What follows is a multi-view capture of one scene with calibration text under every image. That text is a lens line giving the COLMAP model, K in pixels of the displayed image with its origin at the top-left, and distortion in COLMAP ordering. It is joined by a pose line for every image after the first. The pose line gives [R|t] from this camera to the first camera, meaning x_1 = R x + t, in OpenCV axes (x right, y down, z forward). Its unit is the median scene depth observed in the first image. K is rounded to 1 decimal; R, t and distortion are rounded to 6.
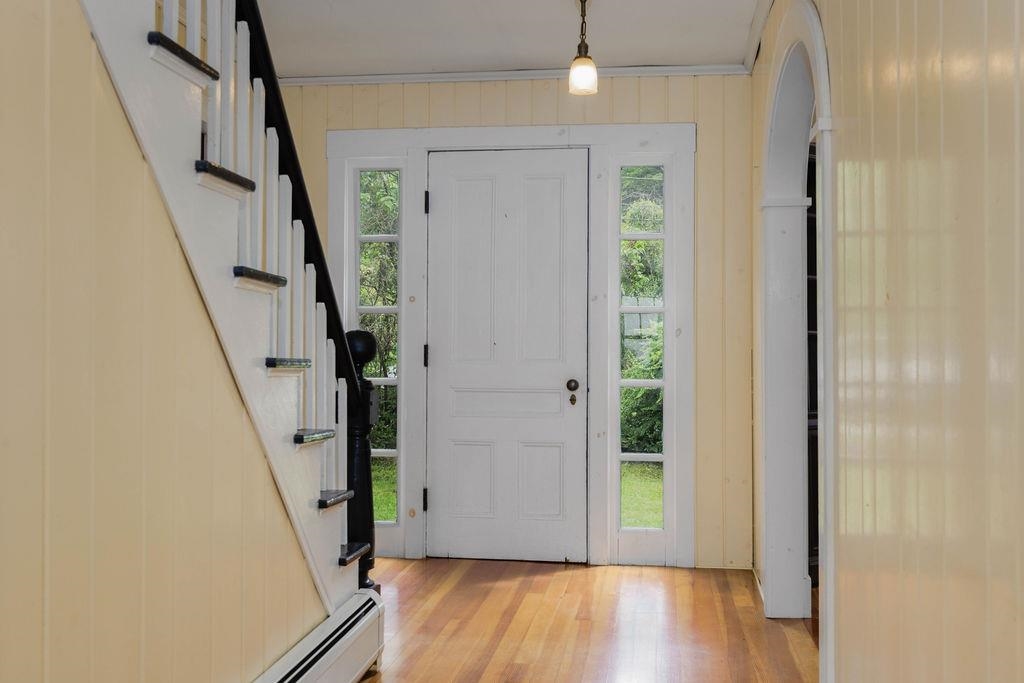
lens RADIAL K [[1025.6, 0, 512.0], [0, 1025.6, 341.5], [0, 0, 1]] dist [0.001727, 0.000805]
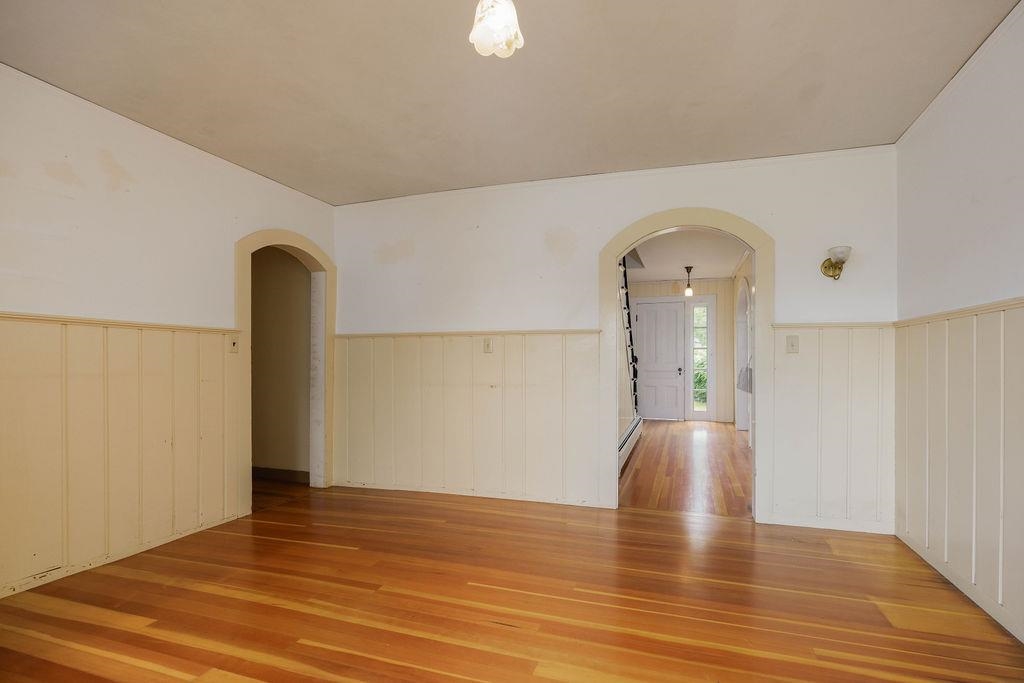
lens RADIAL K [[524.3, 0, 512.0], [0, 524.3, 341.5], [0, 0, 1]] dist [0.000528, 0.000110]
pose [[0.982287, 0.008199, -0.187201, -0.190749], [-0.011609, 0.999786, -0.017127, -0.018182], [0.187021, 0.018997, 0.982172, -0.971210]]
